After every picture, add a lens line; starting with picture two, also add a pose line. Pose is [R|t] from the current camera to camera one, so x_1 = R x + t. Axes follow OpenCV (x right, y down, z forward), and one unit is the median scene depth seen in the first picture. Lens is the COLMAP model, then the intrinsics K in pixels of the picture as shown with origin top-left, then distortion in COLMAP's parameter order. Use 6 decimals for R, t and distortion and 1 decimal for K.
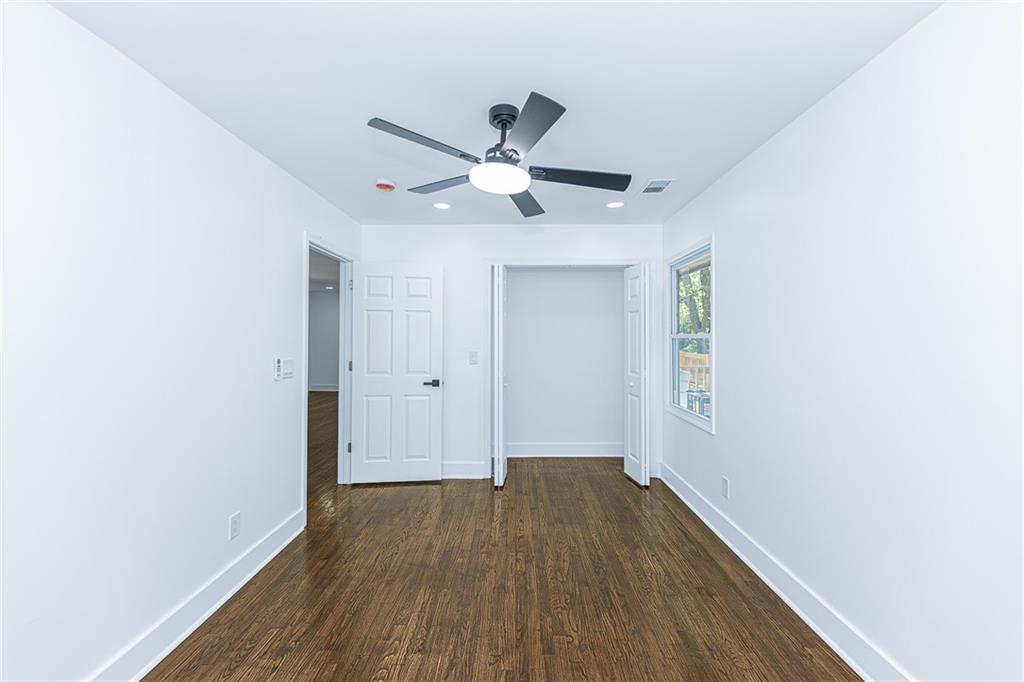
lens RADIAL K [[405.7, 0, 512.7], [0, 405.7, 338.8], [0, 0, 1]] dist [0.000946, -0.000162]
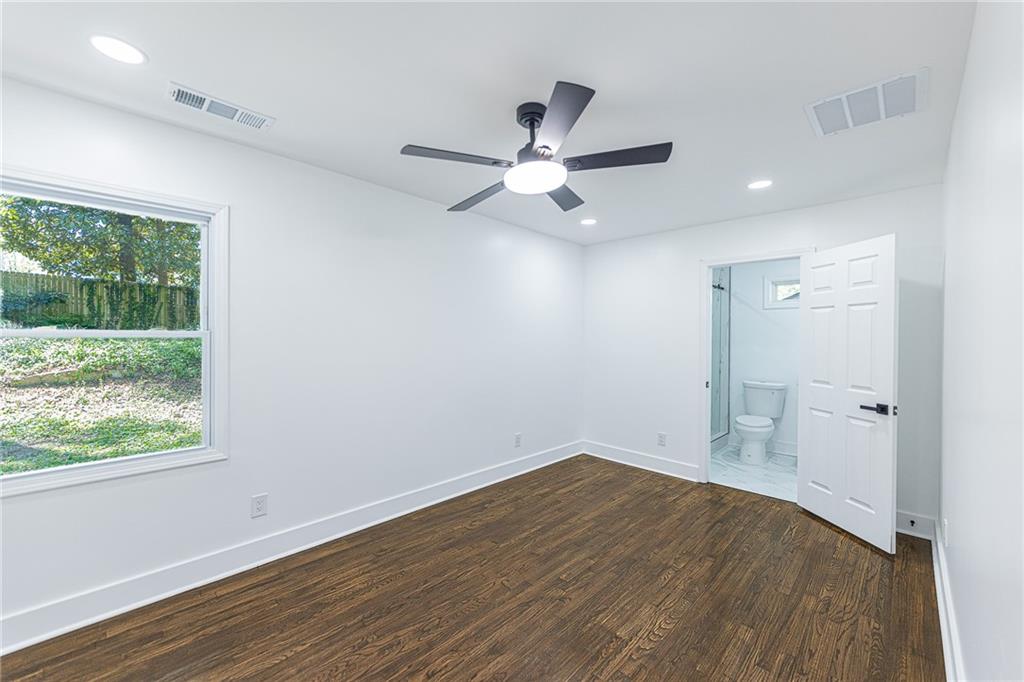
lens RADIAL K [[405.7, 0, 512.7], [0, 405.7, 338.8], [0, 0, 1]] dist [0.000946, -0.000162]
pose [[-0.719773, -0.008378, 0.694159, -0.638623], [-0.004517, 0.999963, 0.007385, -0.012821], [-0.694195, 0.002180, -0.719784, 1.632208]]
